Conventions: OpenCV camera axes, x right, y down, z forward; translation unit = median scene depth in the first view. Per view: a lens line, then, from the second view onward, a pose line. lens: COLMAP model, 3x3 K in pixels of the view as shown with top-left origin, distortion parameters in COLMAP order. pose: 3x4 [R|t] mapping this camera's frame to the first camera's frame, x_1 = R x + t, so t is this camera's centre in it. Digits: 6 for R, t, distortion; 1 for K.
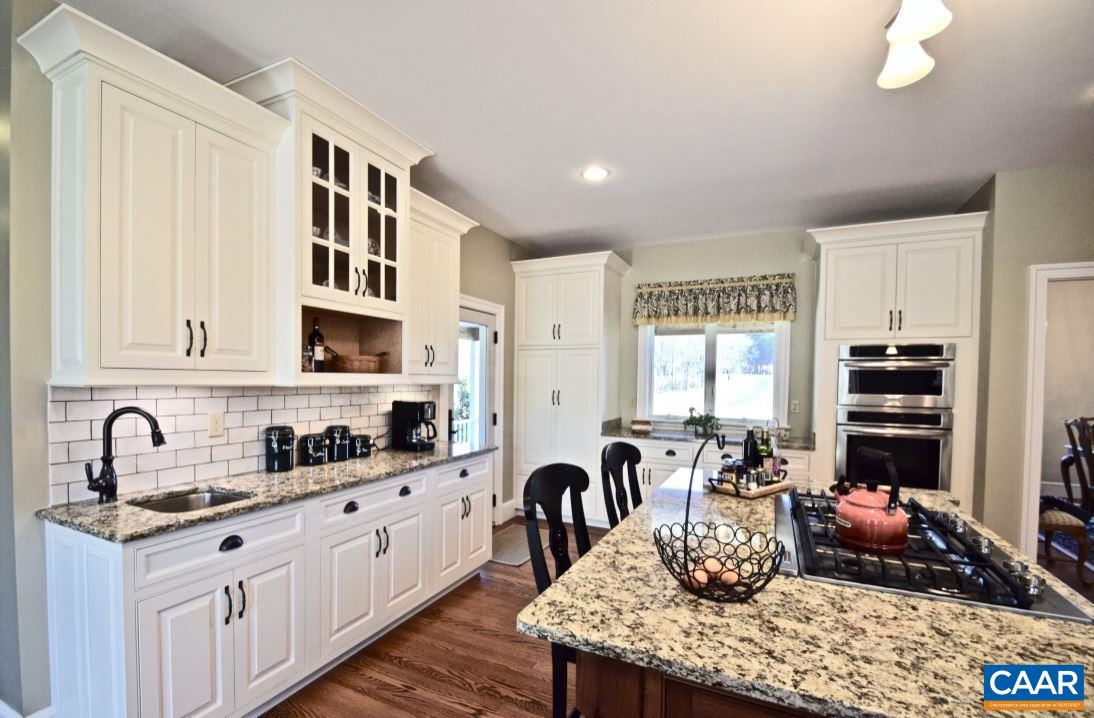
lens RADIAL K [[489.2, 0, 523.8], [0, 489.2, 393.4], [0, 0, 1]] dist [-0.010545, -0.001297]
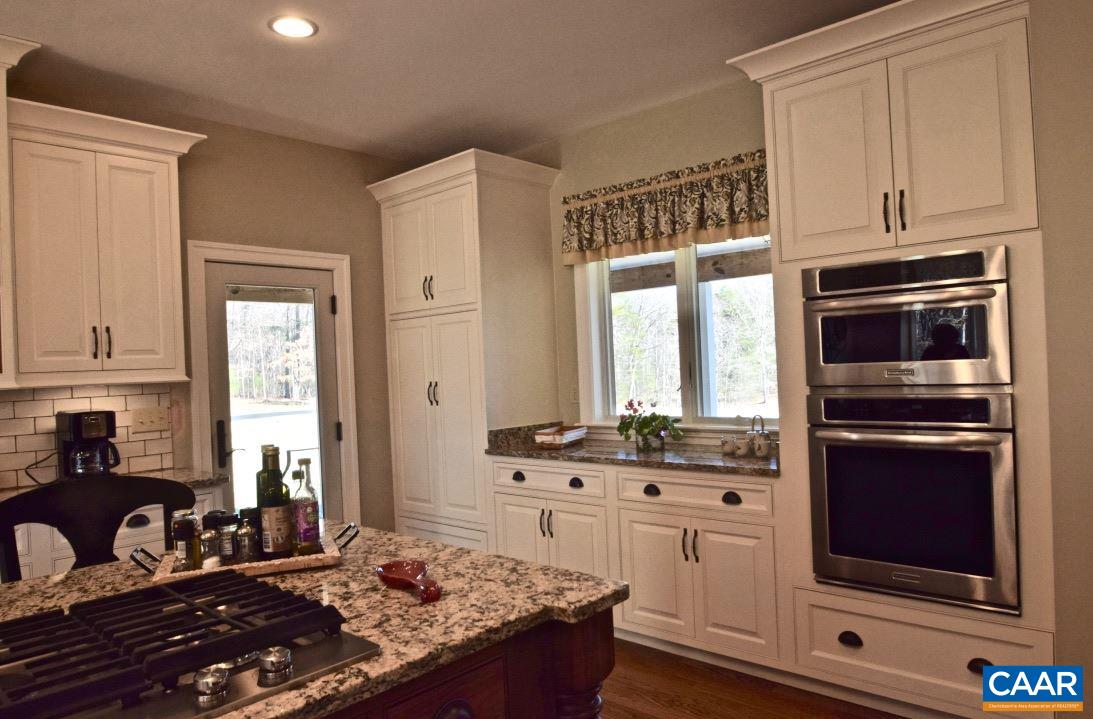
lens RADIAL K [[720.1, 0, 551.3], [0, 720.1, 365.0], [0, 0, 1]] dist [-0.030361, 0.002241]
pose [[0.963145, -0.053850, -0.263536, 0.782980], [0.046618, 0.998347, -0.033622, 0.017809], [0.264911, 0.020097, 0.964063, 0.273471]]
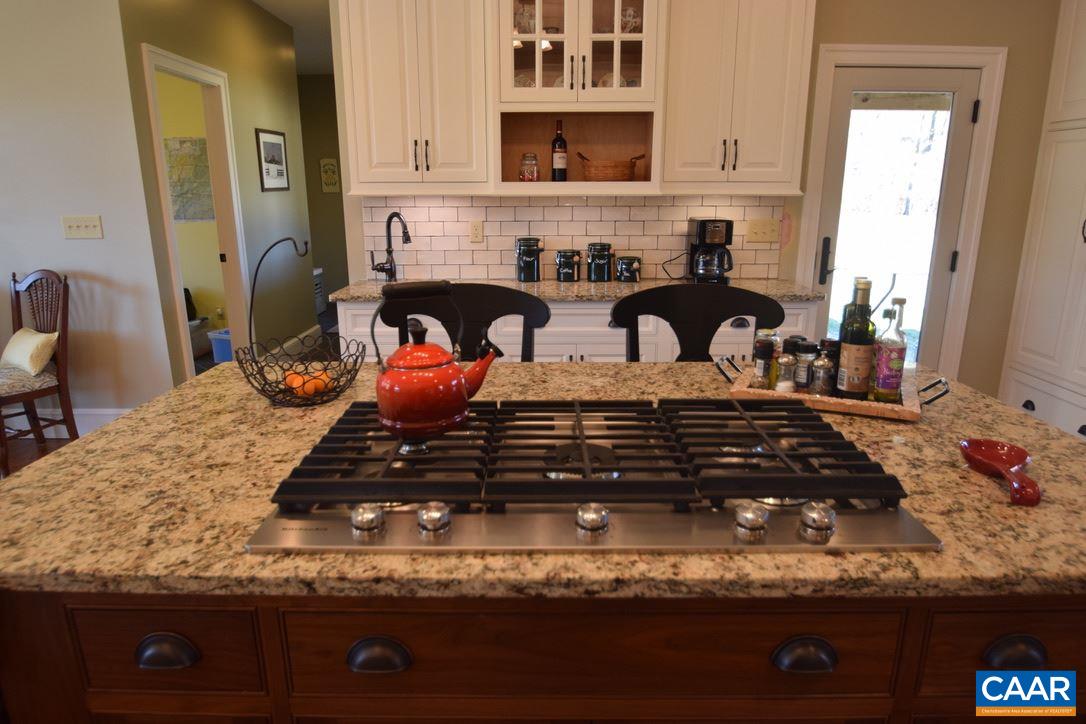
lens RADIAL K [[682.2, 0, 548.0], [0, 682.2, 382.1], [0, 0, 1]] dist [-0.019158, -0.010153]
pose [[0.456303, 0.227575, -0.860231, 0.746618], [-0.020168, 0.969139, 0.245689, 0.008116], [0.889596, -0.094760, 0.446811, 0.341229]]
